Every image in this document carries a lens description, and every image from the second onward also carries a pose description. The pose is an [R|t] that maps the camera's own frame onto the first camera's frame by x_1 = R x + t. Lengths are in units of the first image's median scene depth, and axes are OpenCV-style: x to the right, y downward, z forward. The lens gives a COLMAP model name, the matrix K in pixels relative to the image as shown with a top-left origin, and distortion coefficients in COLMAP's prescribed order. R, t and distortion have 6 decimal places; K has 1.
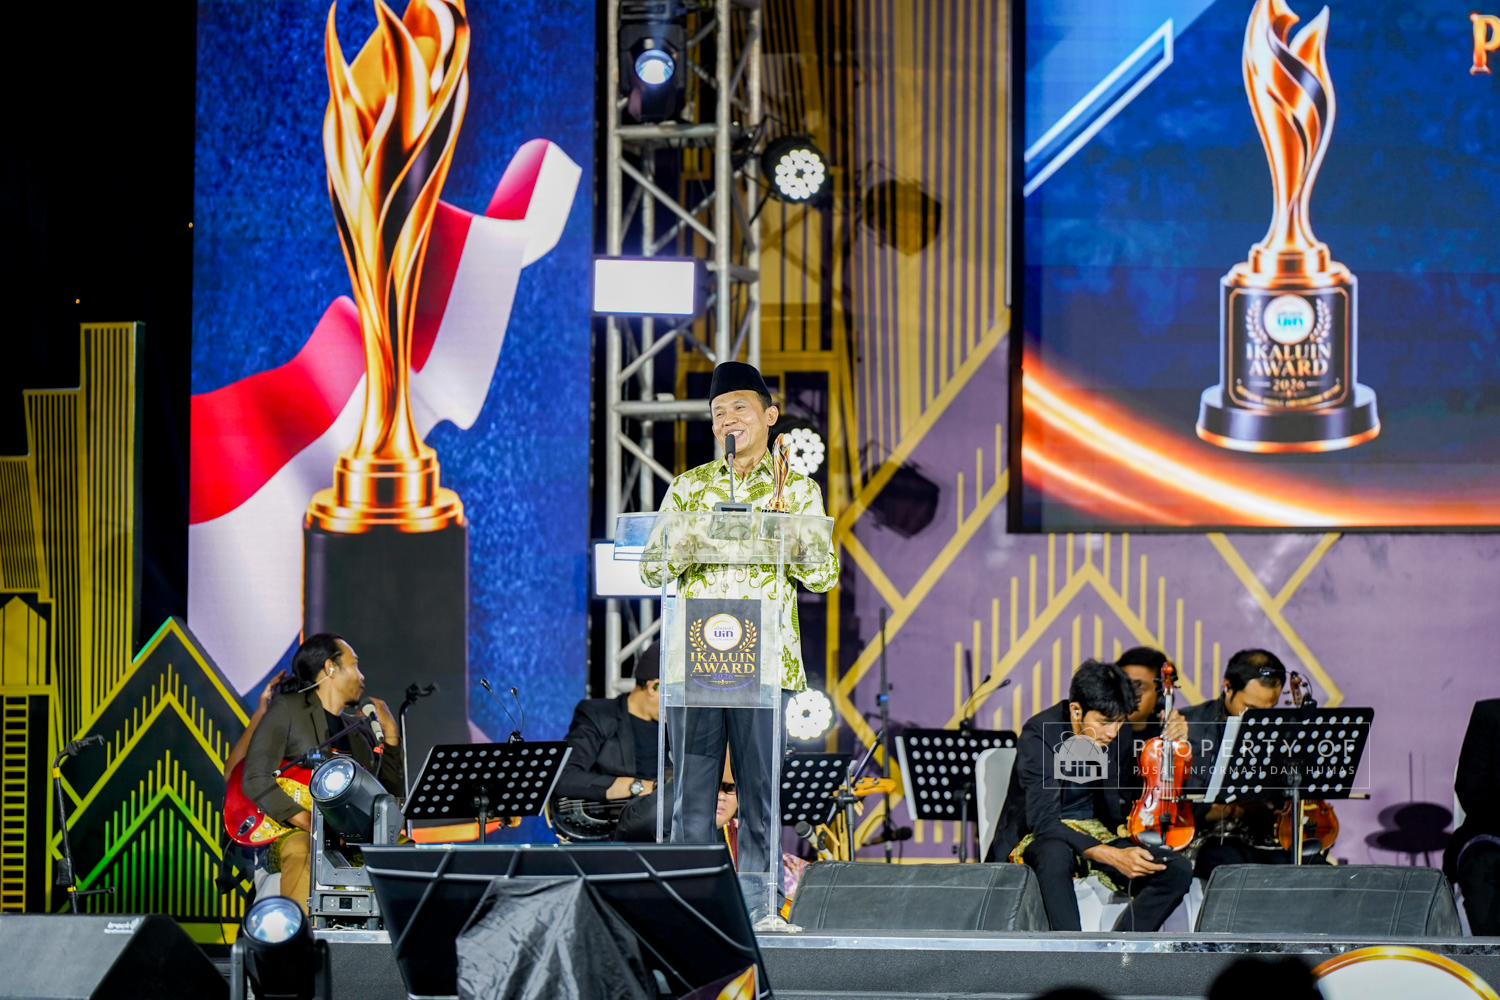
lens RADIAL K [[8587.9, 0, 750.0], [0, 8587.9, 500.0], [0, 0, 1]] dist [-0.124531, 5.945760]
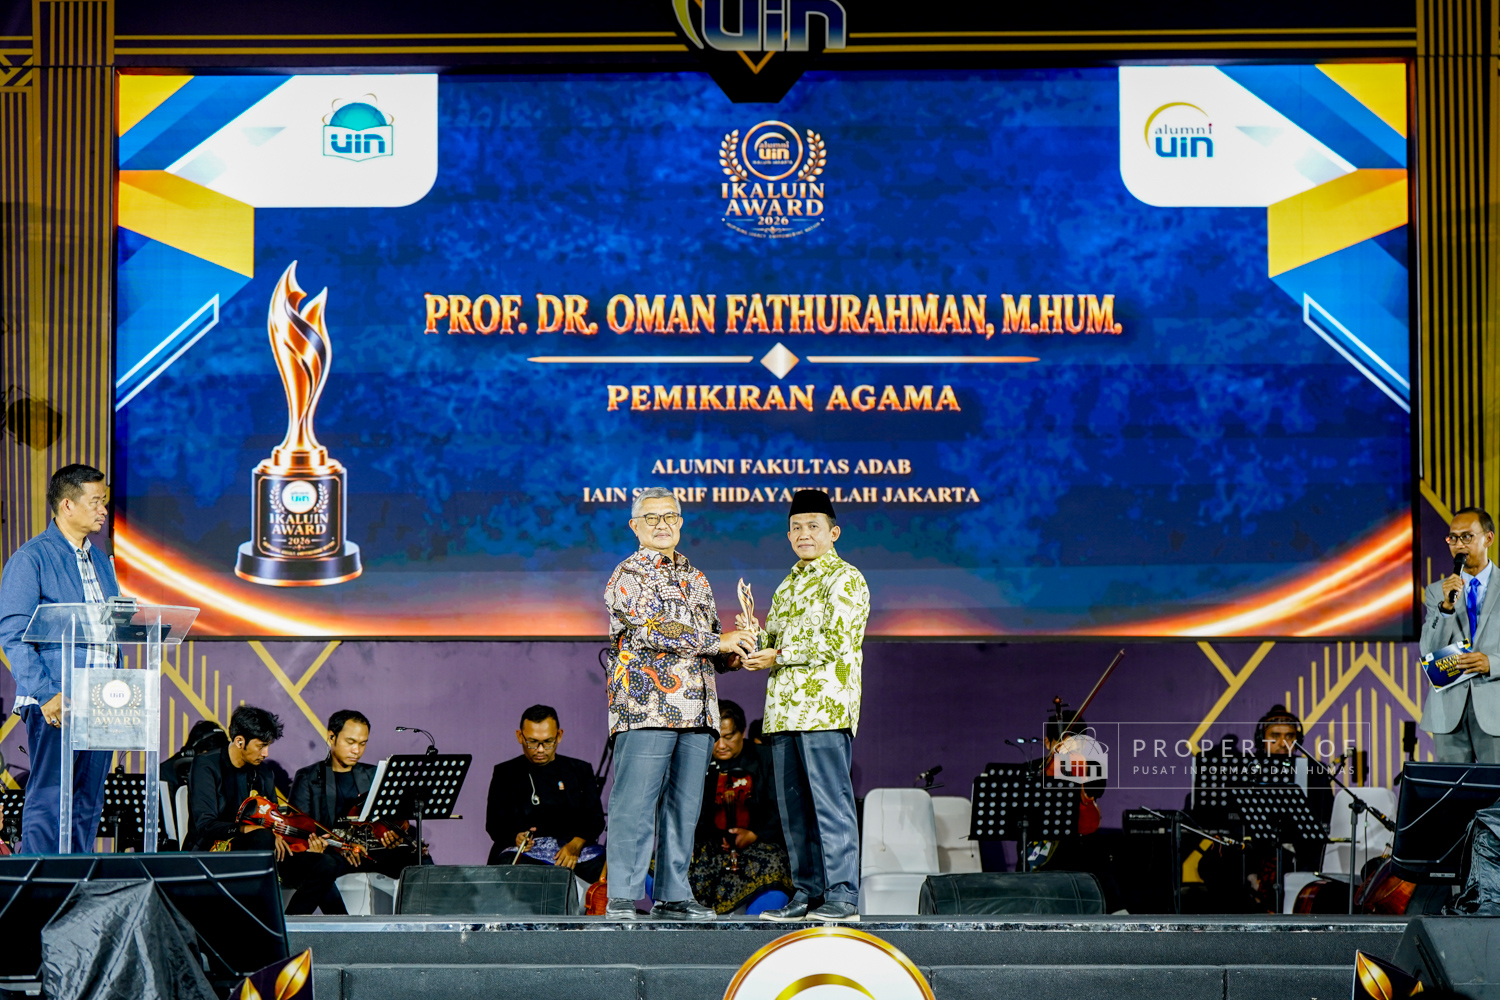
lens RADIAL K [[4486.0, 0, 750.0], [0, 4486.0, 500.0], [0, 0, 1]] dist [0.085079, -0.985227]
pose [[0.958166, 0.013286, 0.285905, -0.084711], [-0.002176, 0.999231, -0.039141, 0.009693], [-0.286205, 0.036881, 0.957458, 0.237291]]
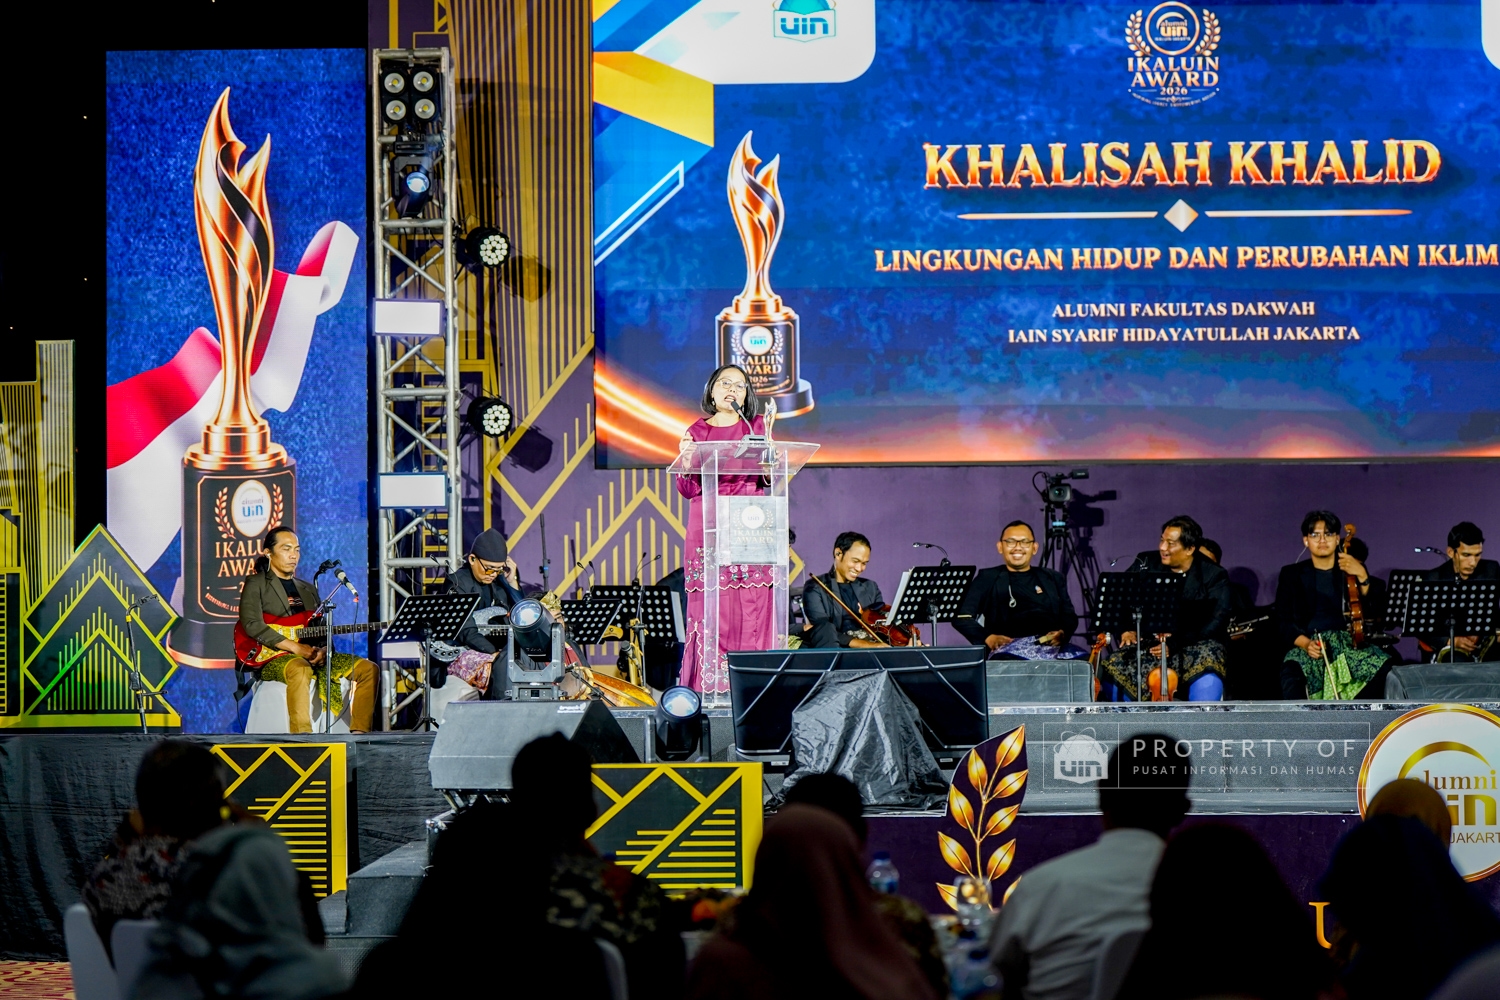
lens RADIAL K [[4405.5, 0, 750.0], [0, 4405.5, 500.0], [0, 0, 1]] dist [0.050539, -0.981427]
pose [[0.961745, -0.007345, 0.273847, -0.175608], [0.006924, 0.999973, 0.002503, 0.008002], [-0.273858, -0.000511, 0.961770, 0.173490]]
